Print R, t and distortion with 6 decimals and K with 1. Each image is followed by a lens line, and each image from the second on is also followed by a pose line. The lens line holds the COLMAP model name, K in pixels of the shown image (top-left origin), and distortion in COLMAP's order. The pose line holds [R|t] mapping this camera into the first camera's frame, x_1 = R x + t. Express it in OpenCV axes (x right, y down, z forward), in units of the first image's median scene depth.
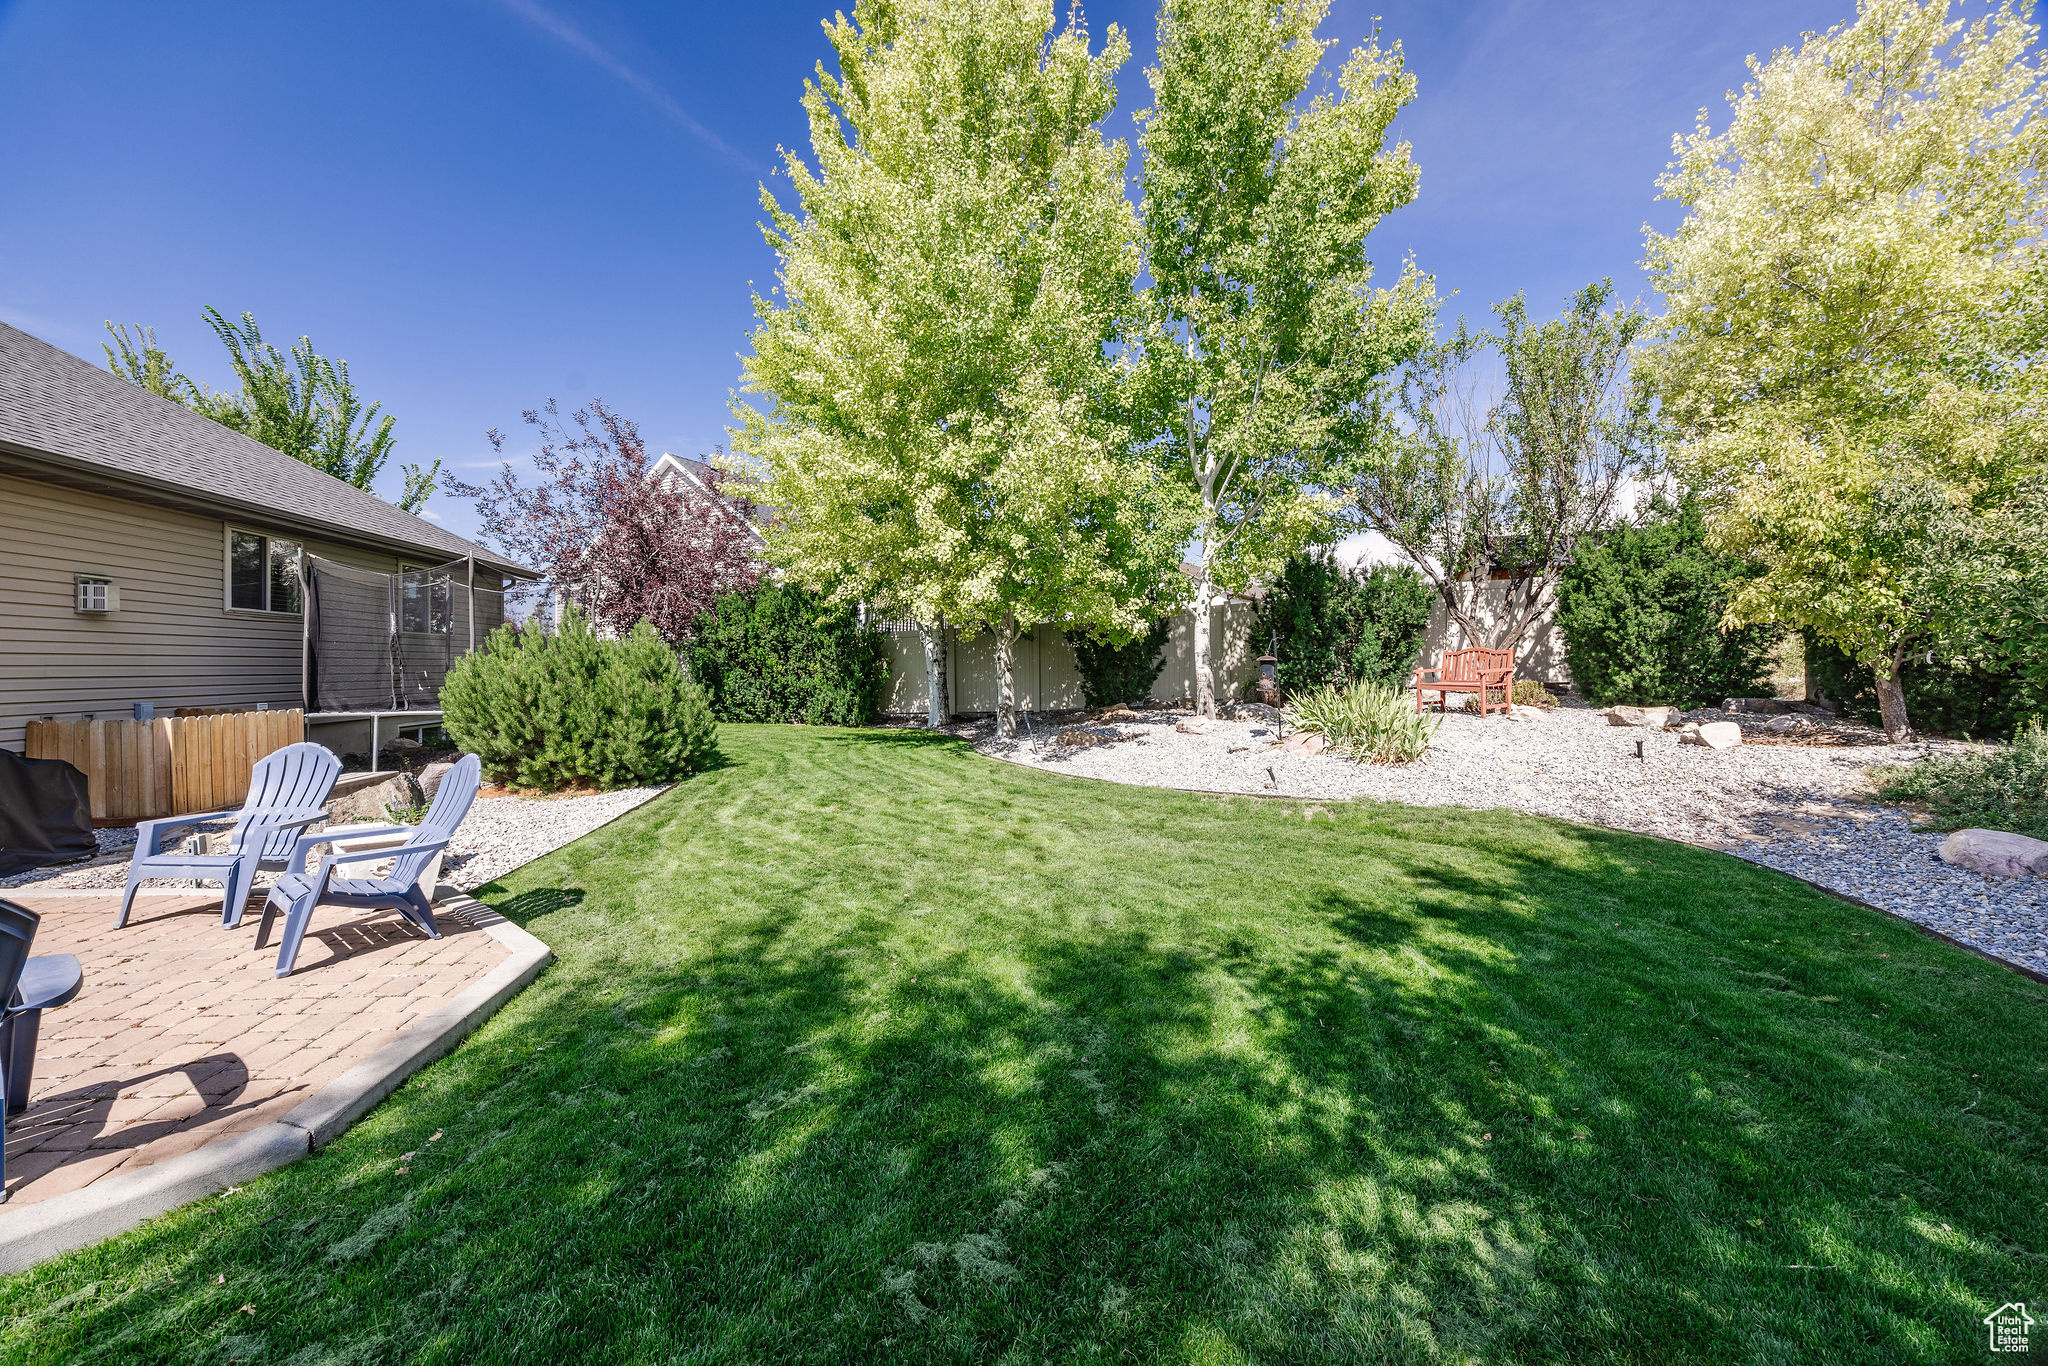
lens RADIAL K [[808.6, 0, 1015.6], [0, 808.6, 662.4], [0, 0, 1]] dist [0.011554, 0.000050]
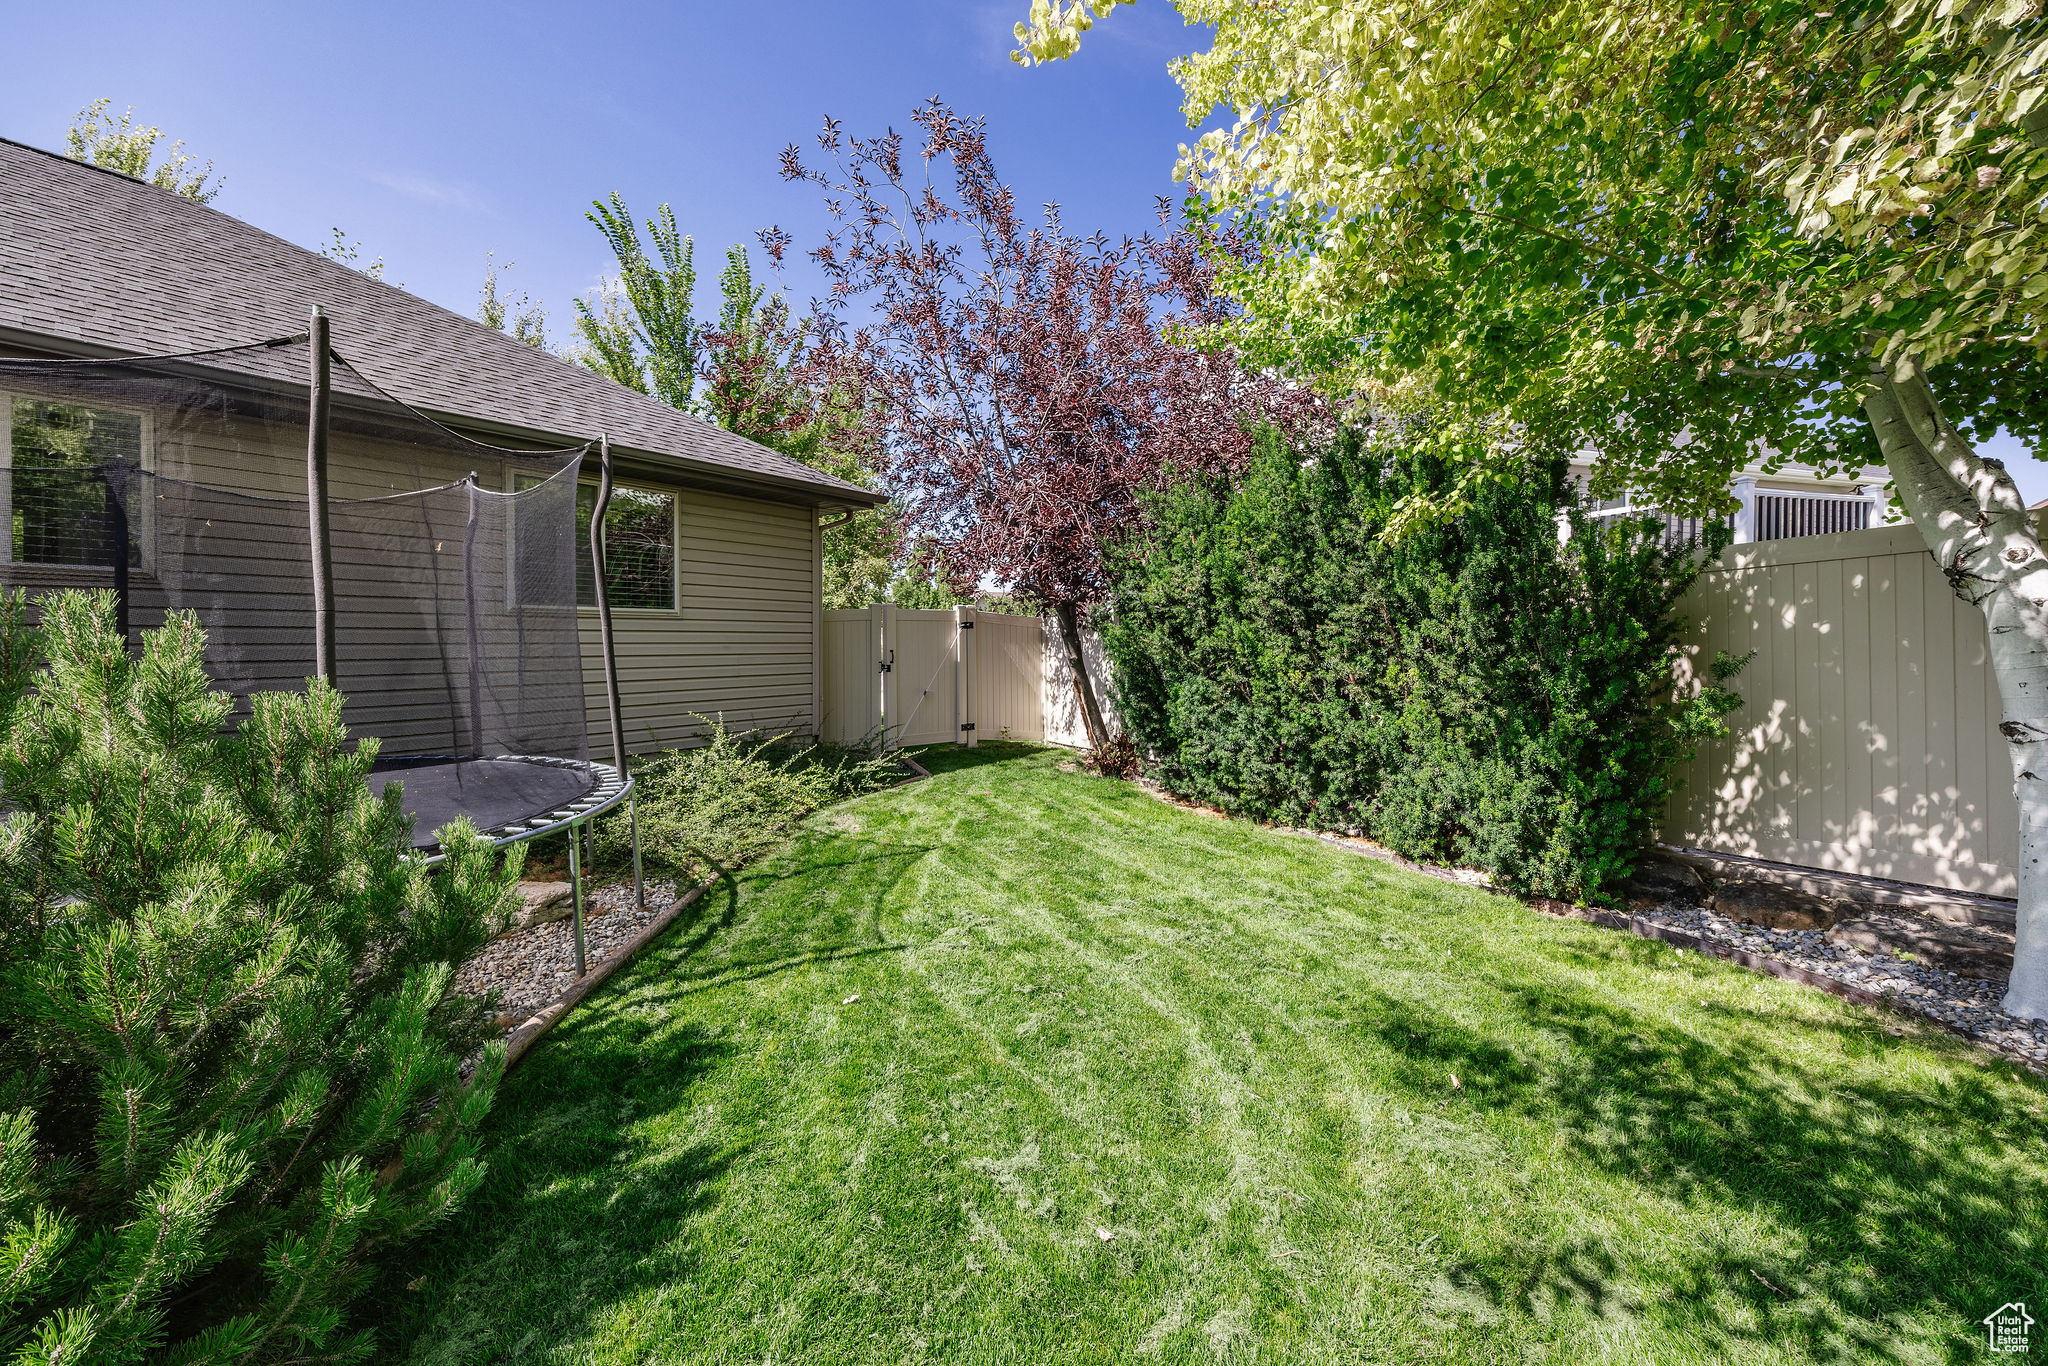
lens RADIAL K [[808.6, 0, 1015.6], [0, 808.6, 662.4], [0, 0, 1]] dist [0.011554, 0.000050]
pose [[0.710809, 0.012645, -0.703271, -0.137744], [0.009493, 0.999575, 0.027568, -0.010374], [0.703321, -0.026272, 0.710387, 0.687854]]
